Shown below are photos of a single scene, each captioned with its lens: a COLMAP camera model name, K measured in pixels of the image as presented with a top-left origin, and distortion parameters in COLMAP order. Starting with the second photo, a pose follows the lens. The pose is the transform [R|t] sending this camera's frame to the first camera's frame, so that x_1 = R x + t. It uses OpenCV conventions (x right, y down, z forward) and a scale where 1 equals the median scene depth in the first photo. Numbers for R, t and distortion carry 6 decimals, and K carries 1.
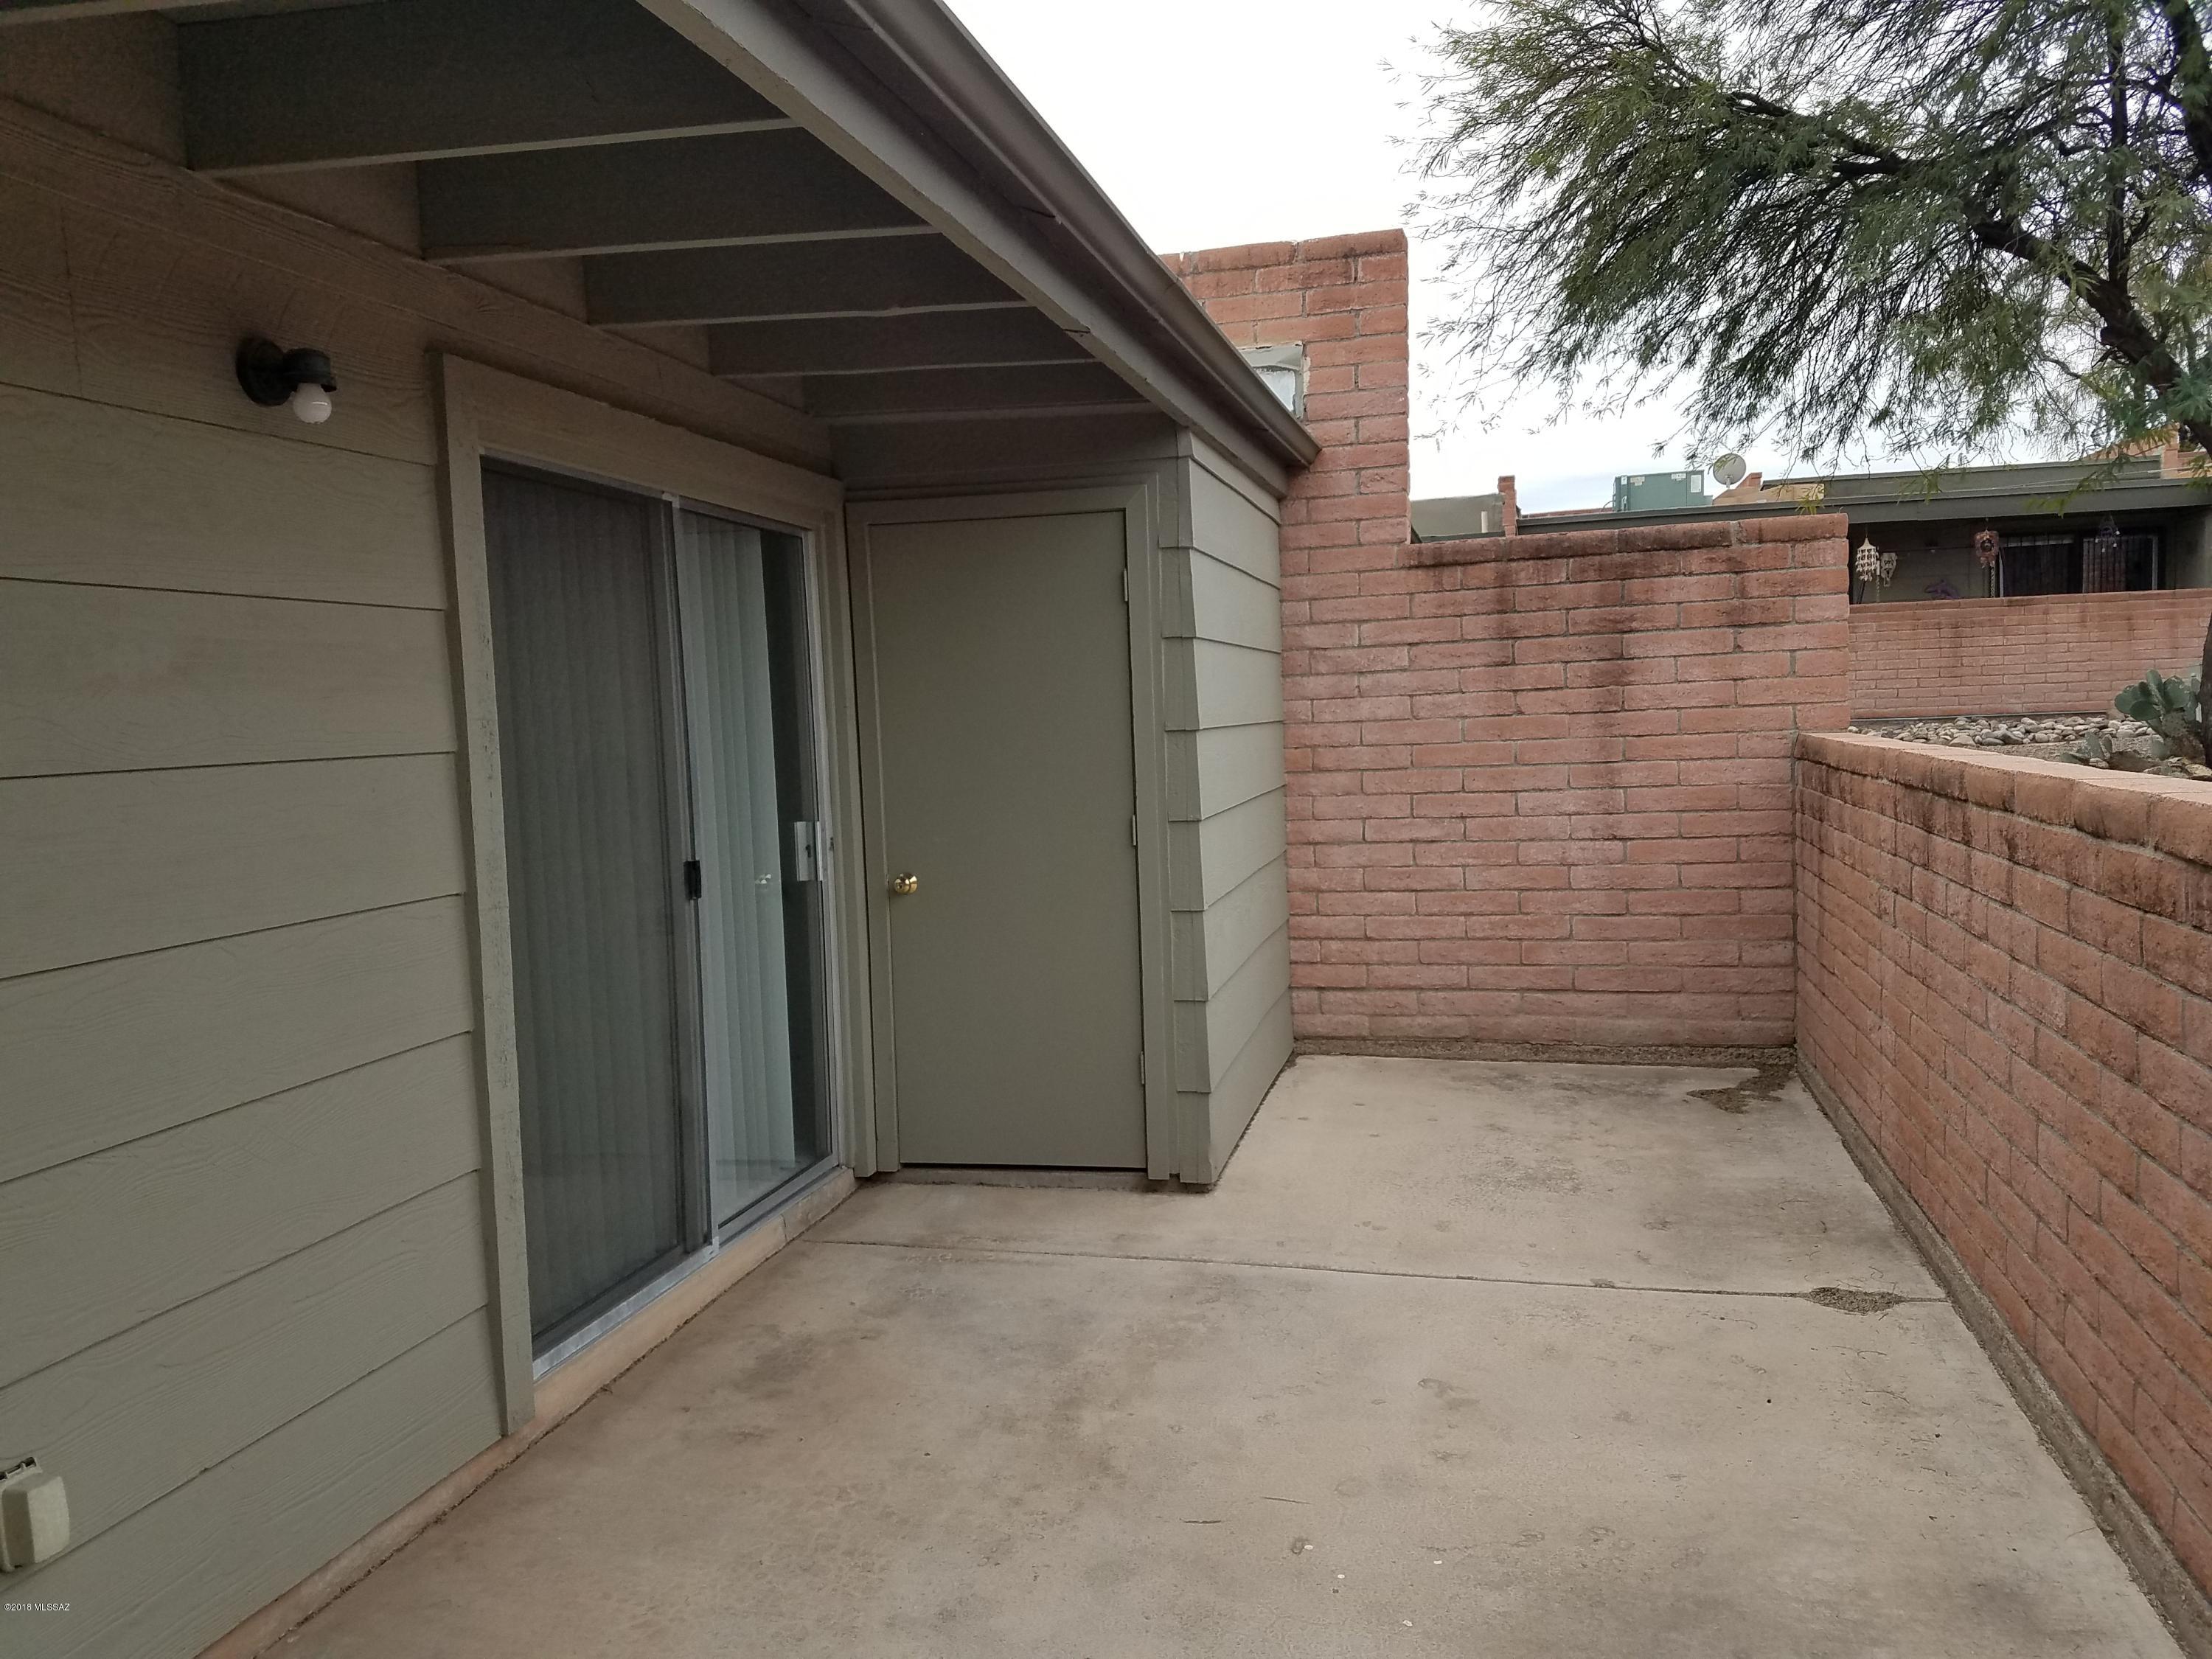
lens RADIAL K [[1712.5, 0, 1096.4], [0, 1712.5, 824.4], [0, 0, 1]] dist [-0.136611, -0.022980]
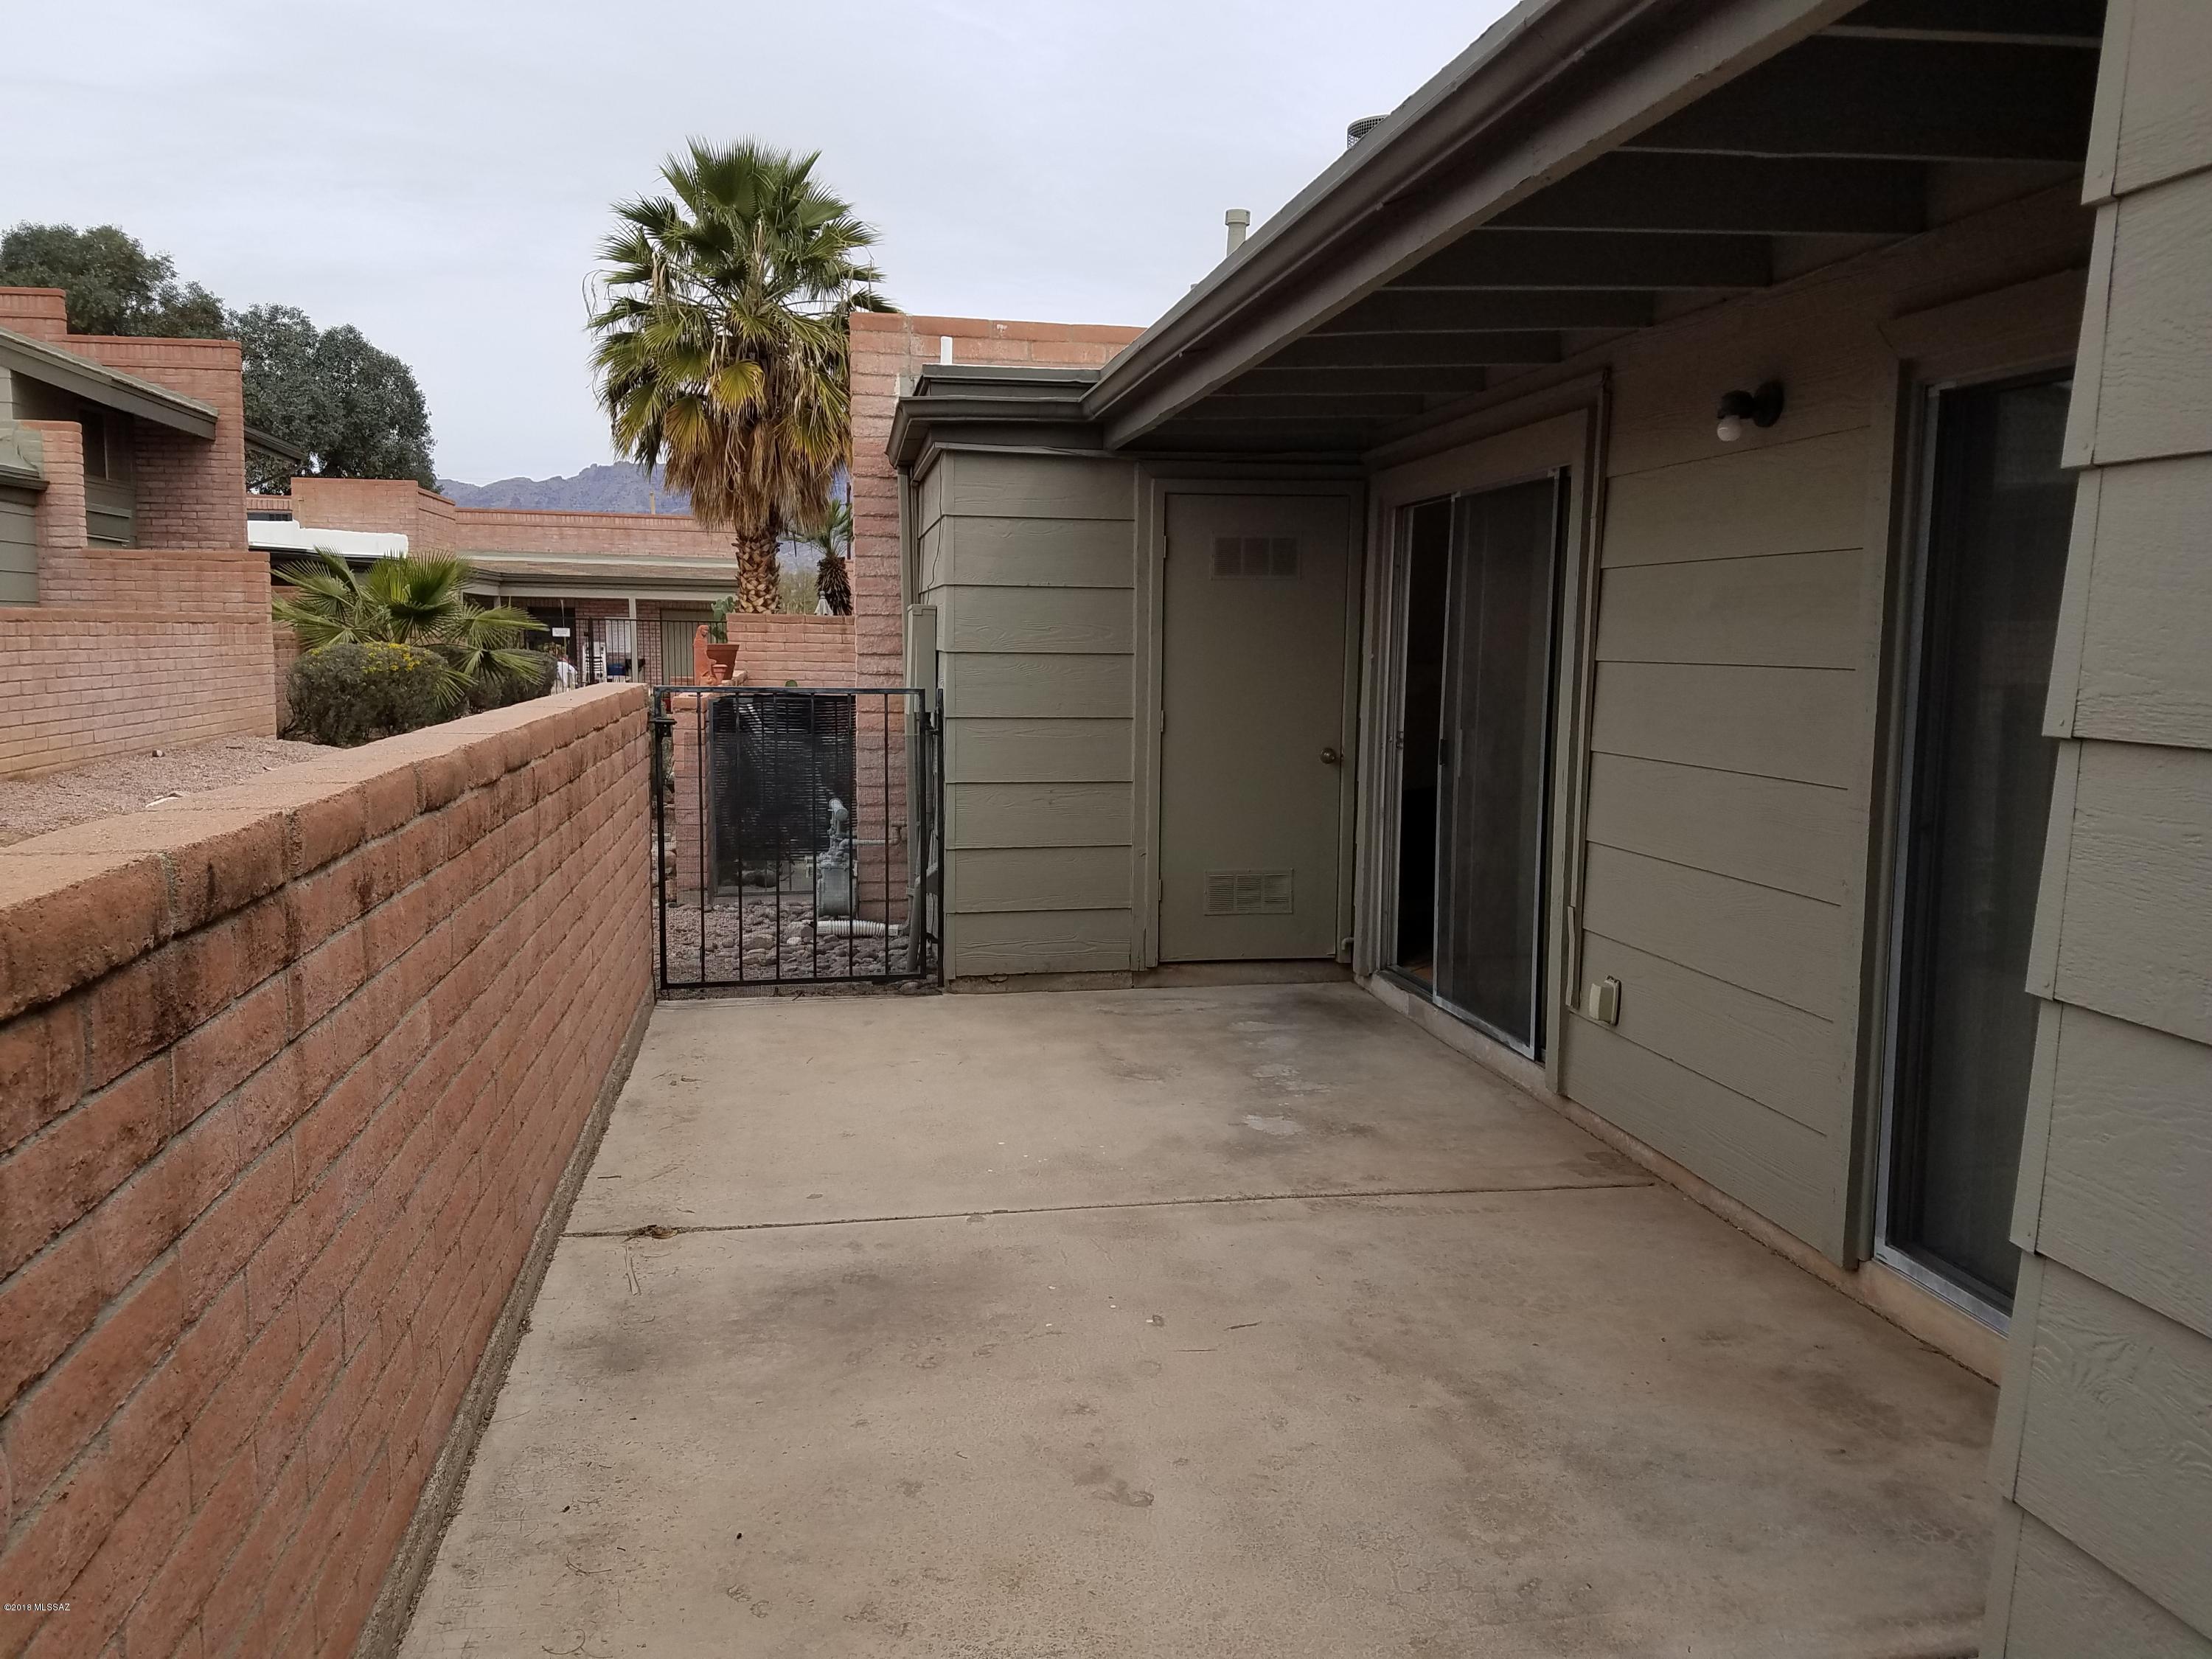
lens RADIAL K [[1712.5, 0, 1105.8], [0, 1712.5, 820.7], [0, 0, 1]] dist [-0.136611, -0.022980]
pose [[-0.918319, 0.090548, -0.385344, 0.537555], [0.017640, 0.981880, 0.188682, -0.164627], [0.395447, 0.166473, -0.903277, 1.802003]]
